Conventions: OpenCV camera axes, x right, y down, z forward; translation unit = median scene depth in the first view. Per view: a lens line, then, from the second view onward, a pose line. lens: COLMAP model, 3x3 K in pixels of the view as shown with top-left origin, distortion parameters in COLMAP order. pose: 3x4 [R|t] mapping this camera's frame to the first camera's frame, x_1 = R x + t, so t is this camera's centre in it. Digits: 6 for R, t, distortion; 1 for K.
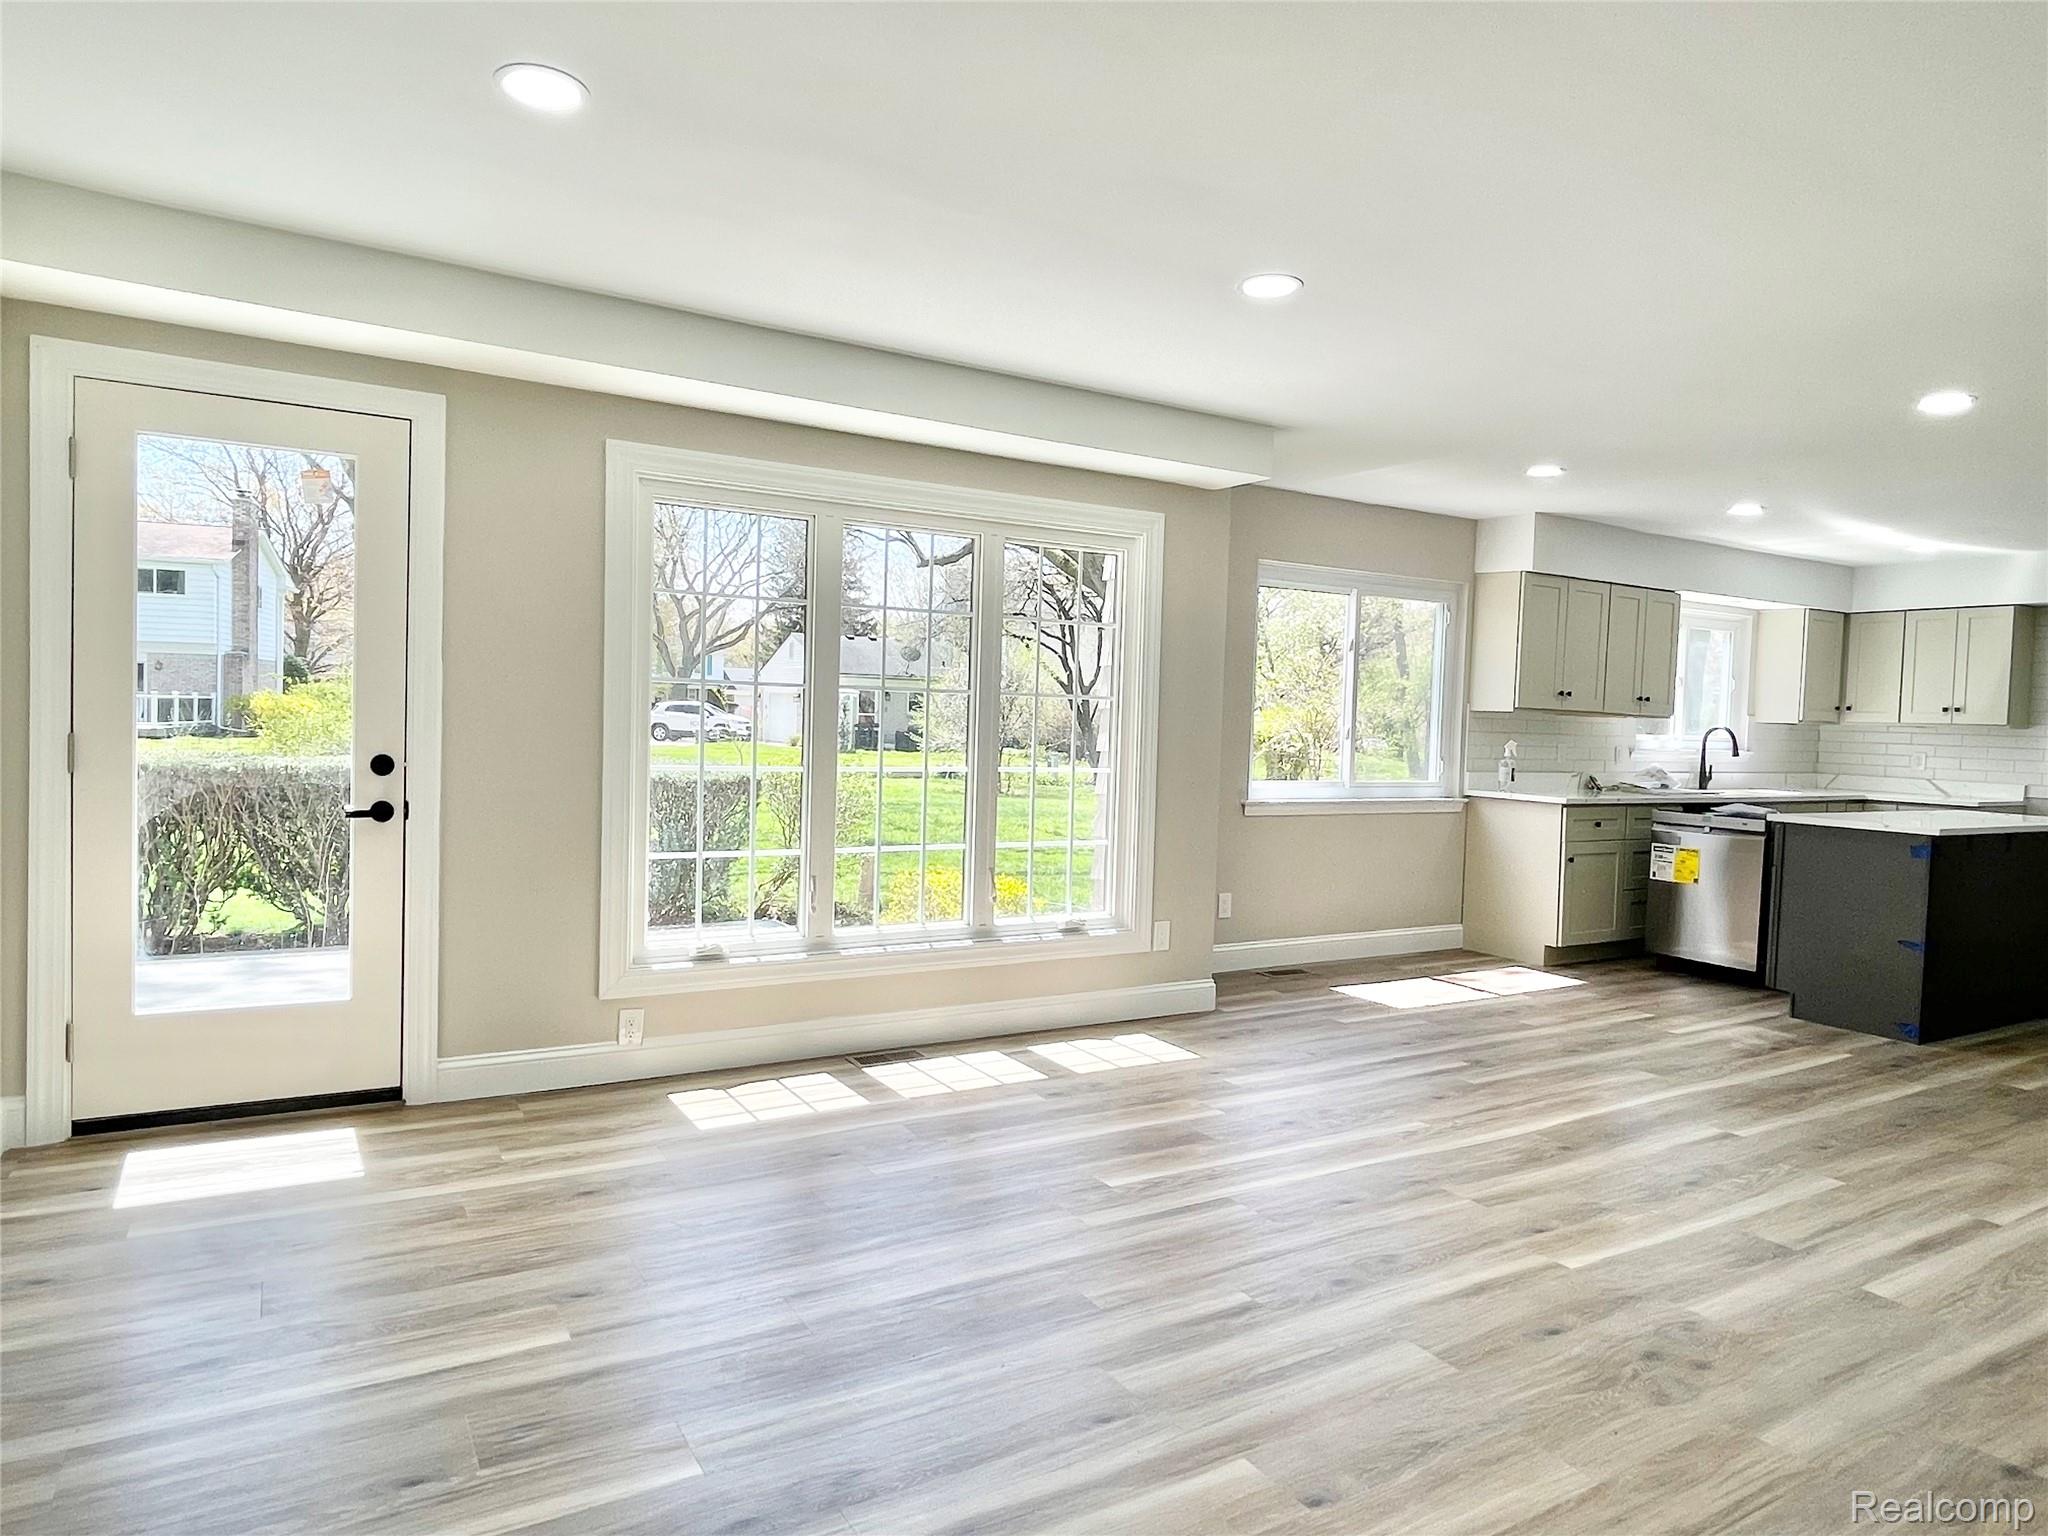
lens RADIAL K [[1258.8, 0, 1021.2], [0, 1258.8, 770.4], [0, 0, 1]] dist [-0.008643, 0.006295]
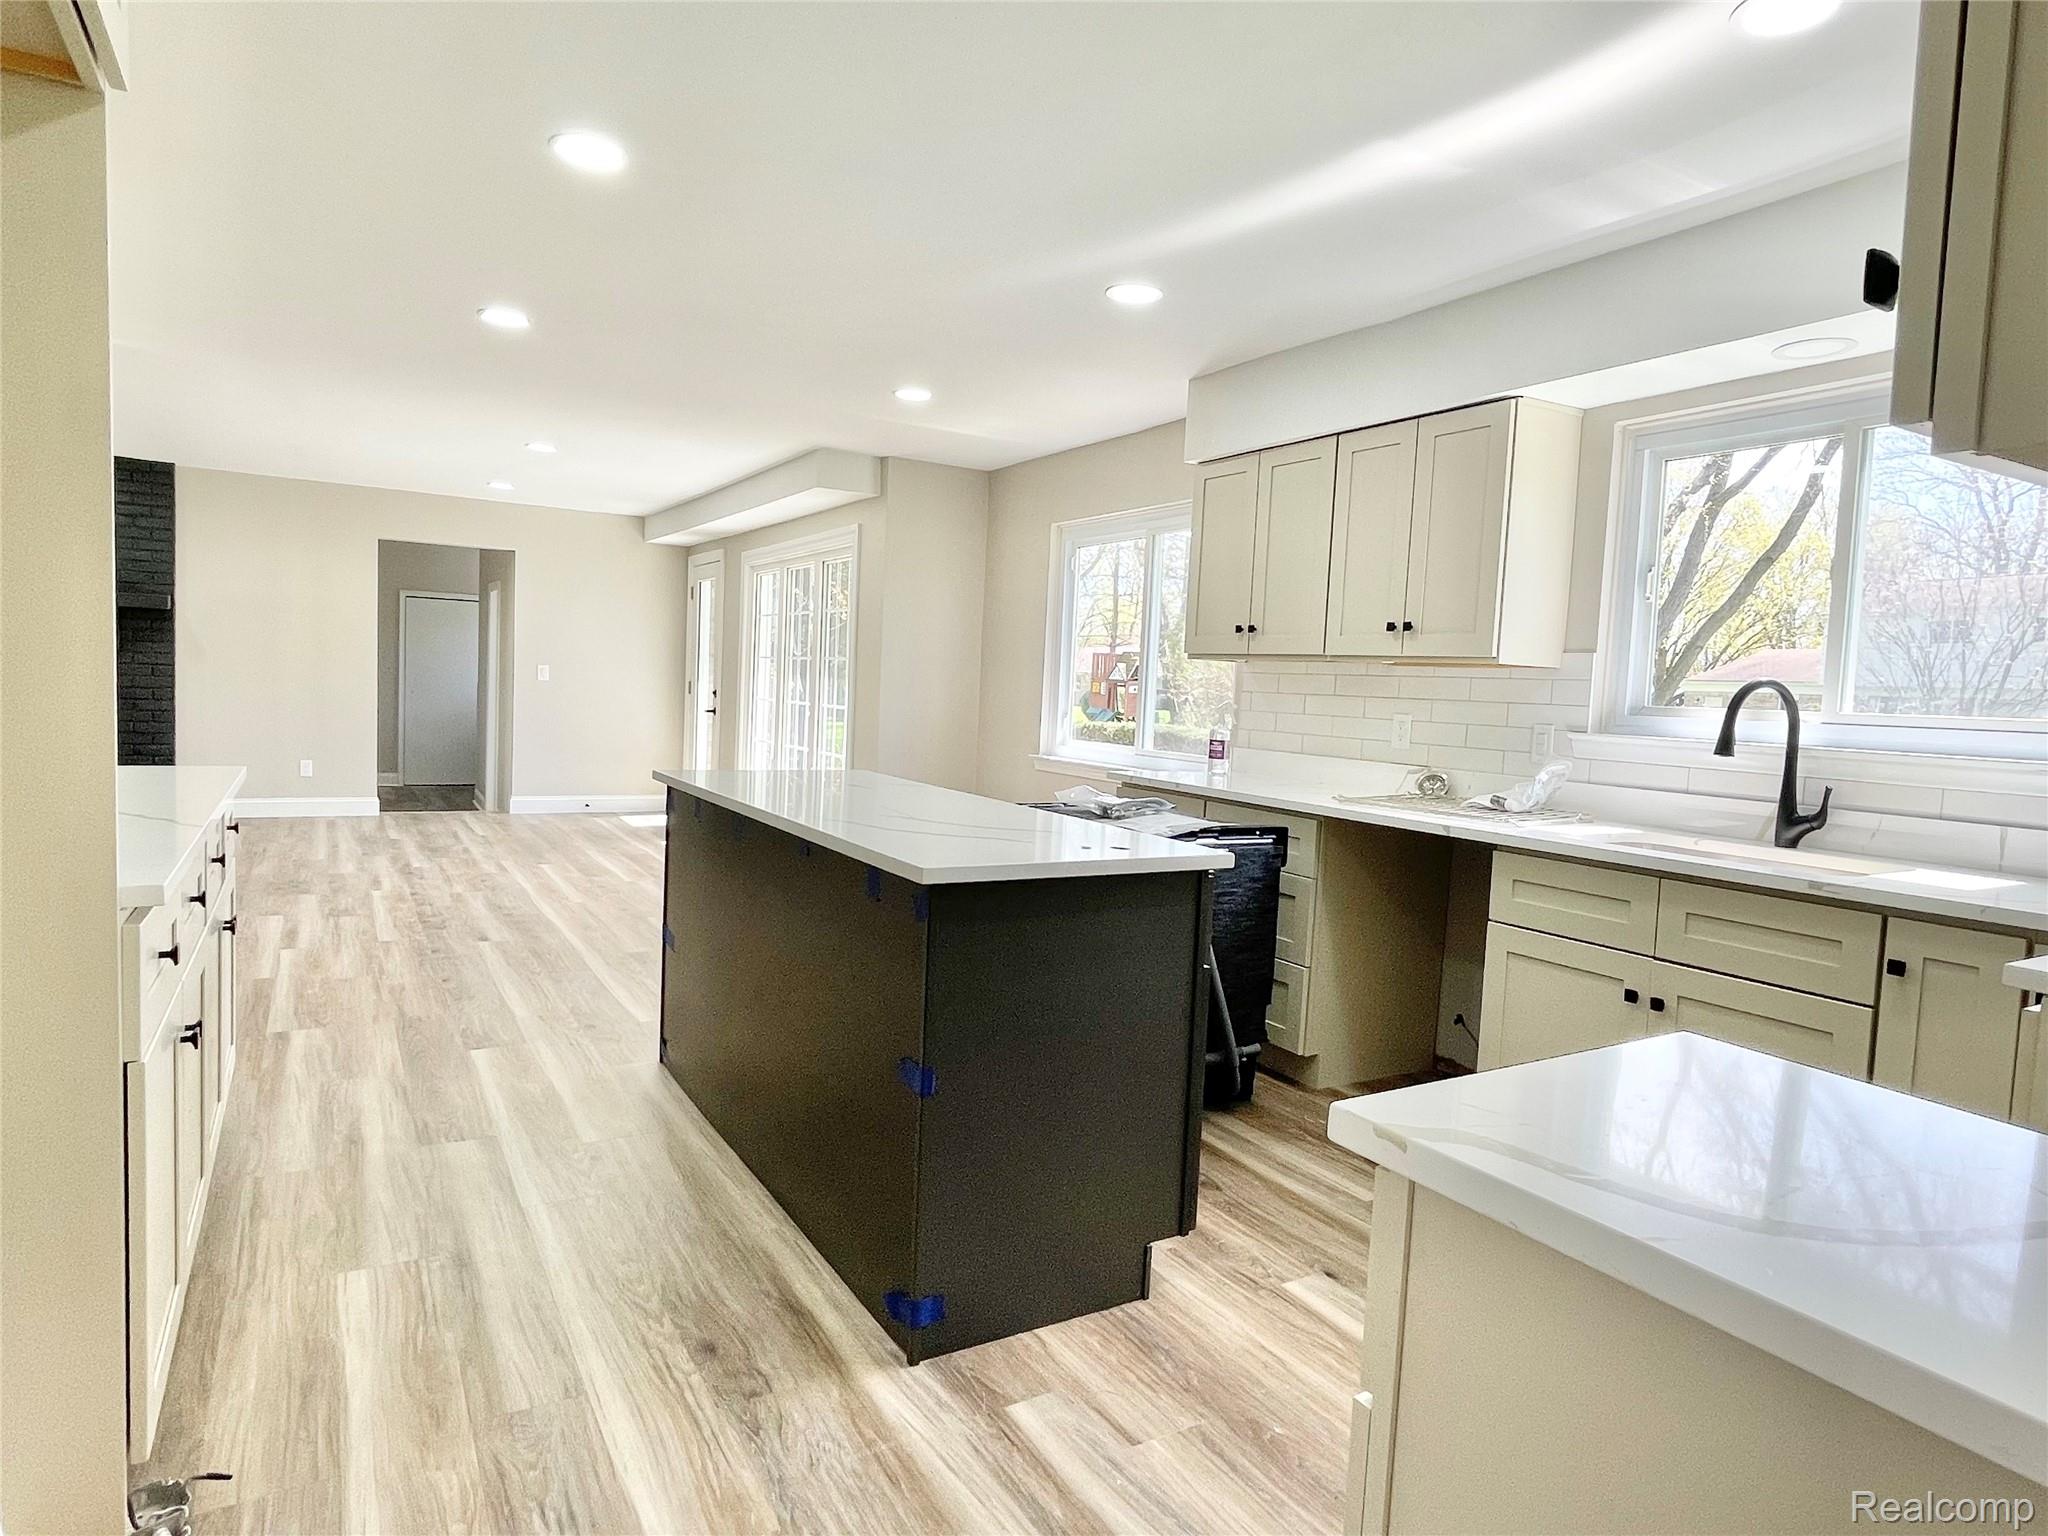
lens RADIAL K [[1158.9, 0, 1025.6], [0, 1158.9, 768.2], [0, 0, 1]] dist [0.000241, -0.002028]
pose [[0.008305, 0.040485, -0.999146, 1.060852], [-0.090016, 0.995154, 0.039575, -0.004622], [0.995906, 0.089611, 0.011909, 0.907910]]
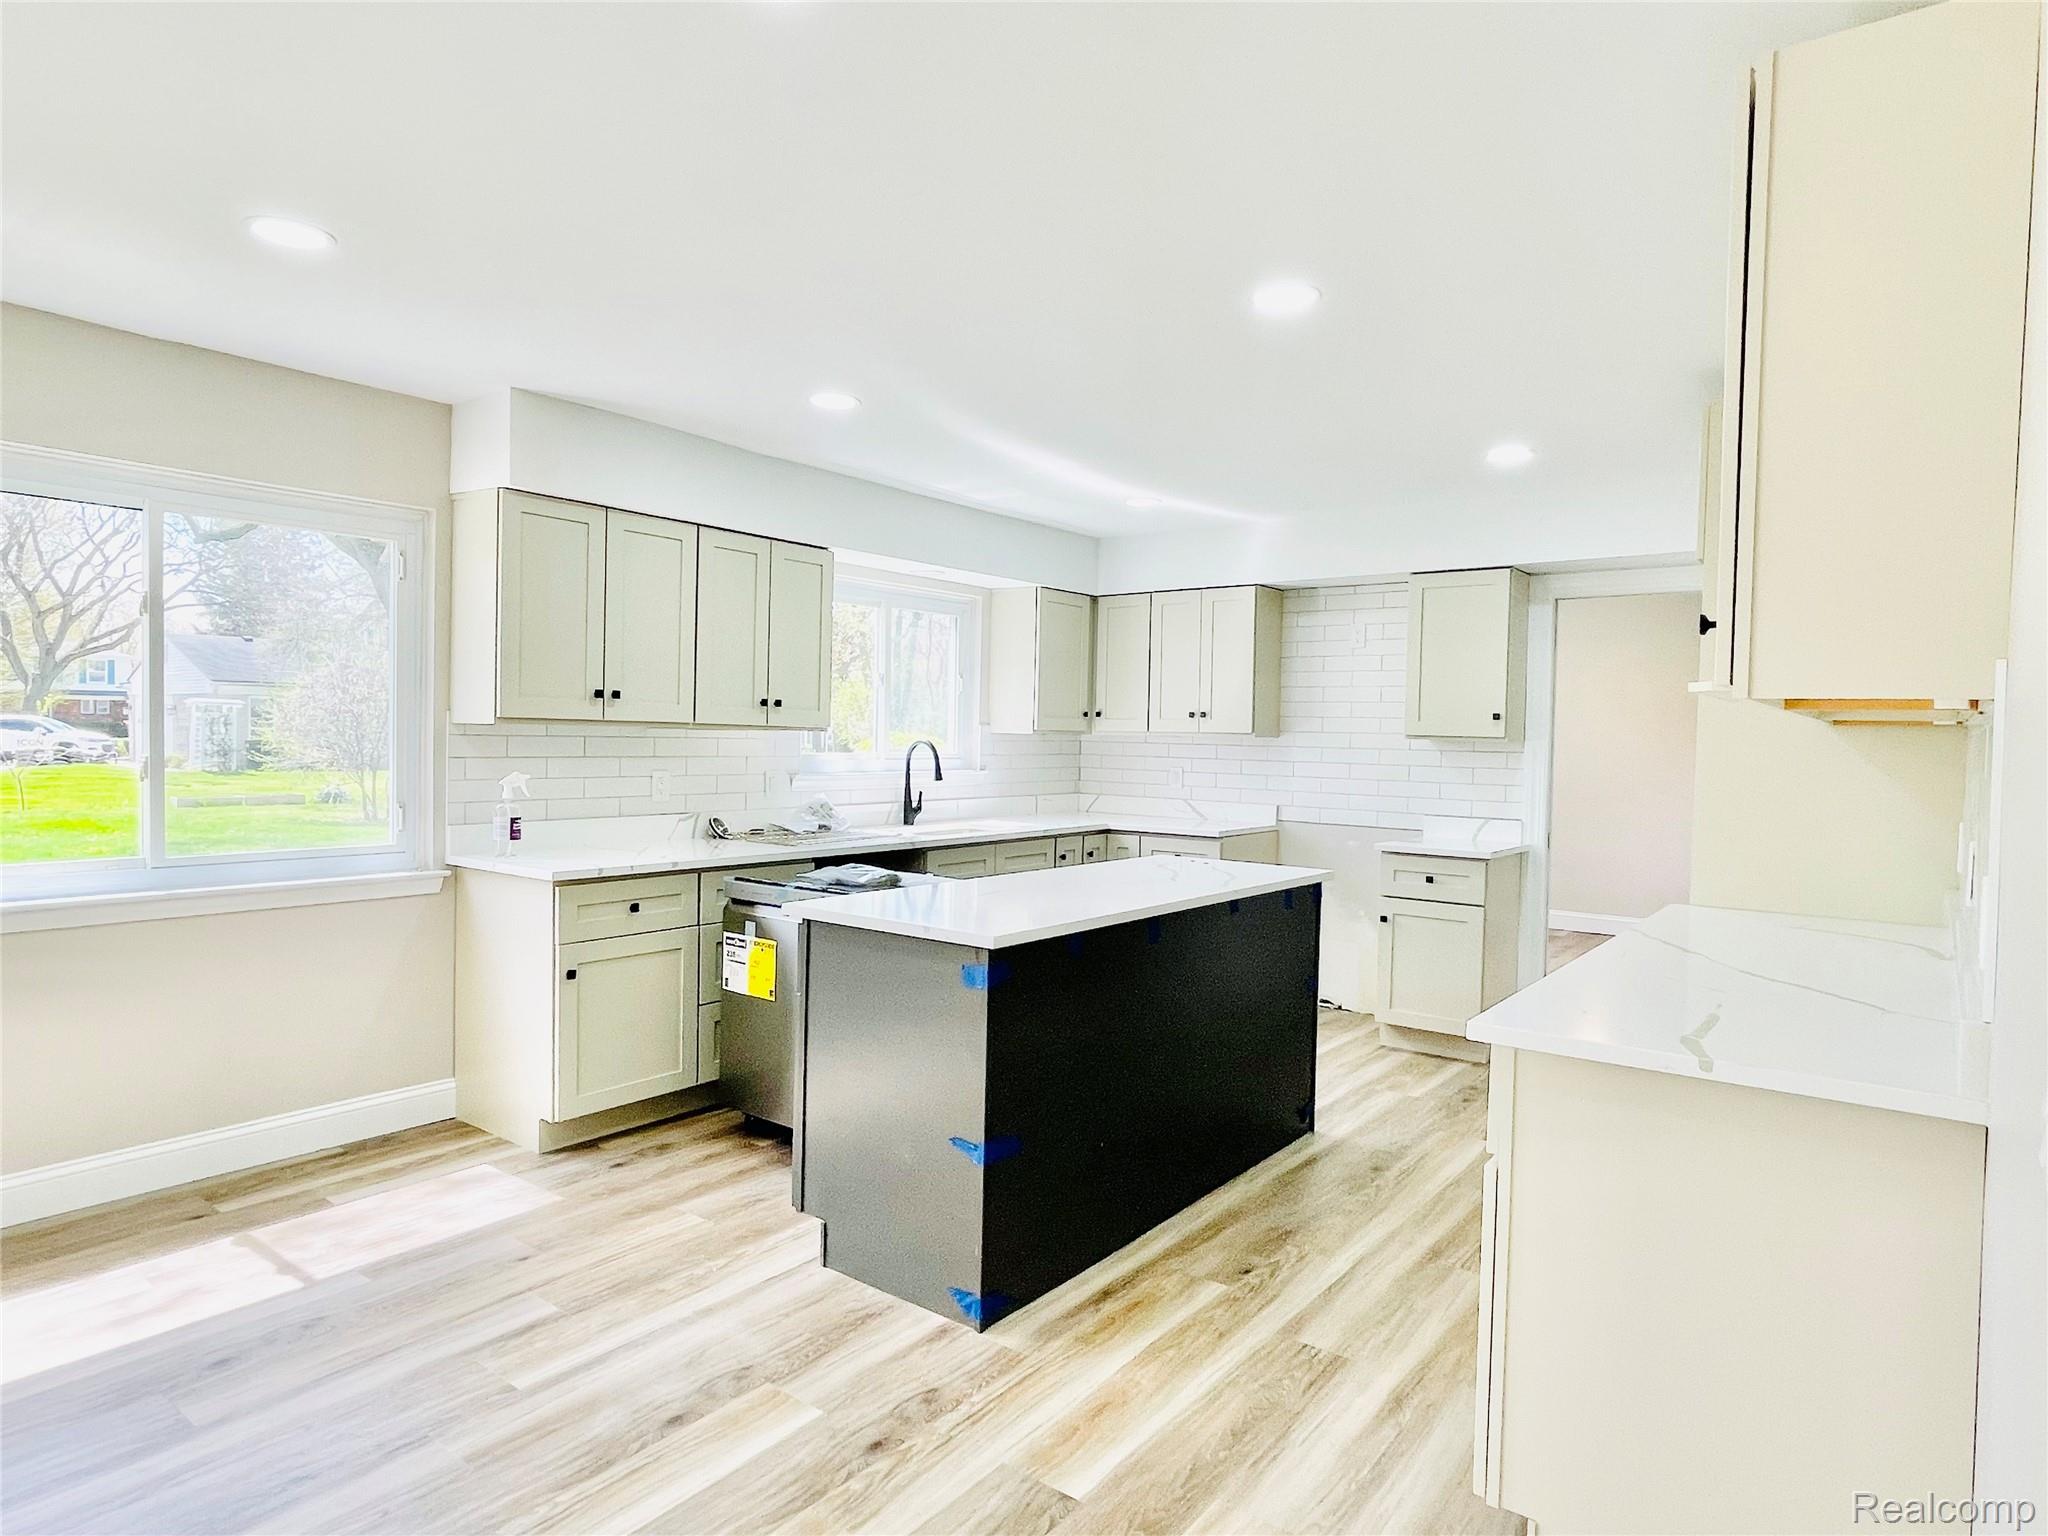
lens RADIAL K [[1158.9, 0, 1026.5], [0, 1158.9, 765.5], [0, 0, 1]] dist [0.000241, -0.002028]
pose [[0.932887, -0.023192, 0.359421, 0.460366], [0.025901, 0.999661, -0.002724, -0.020515], [-0.359236, 0.011851, 0.933171, 0.429027]]
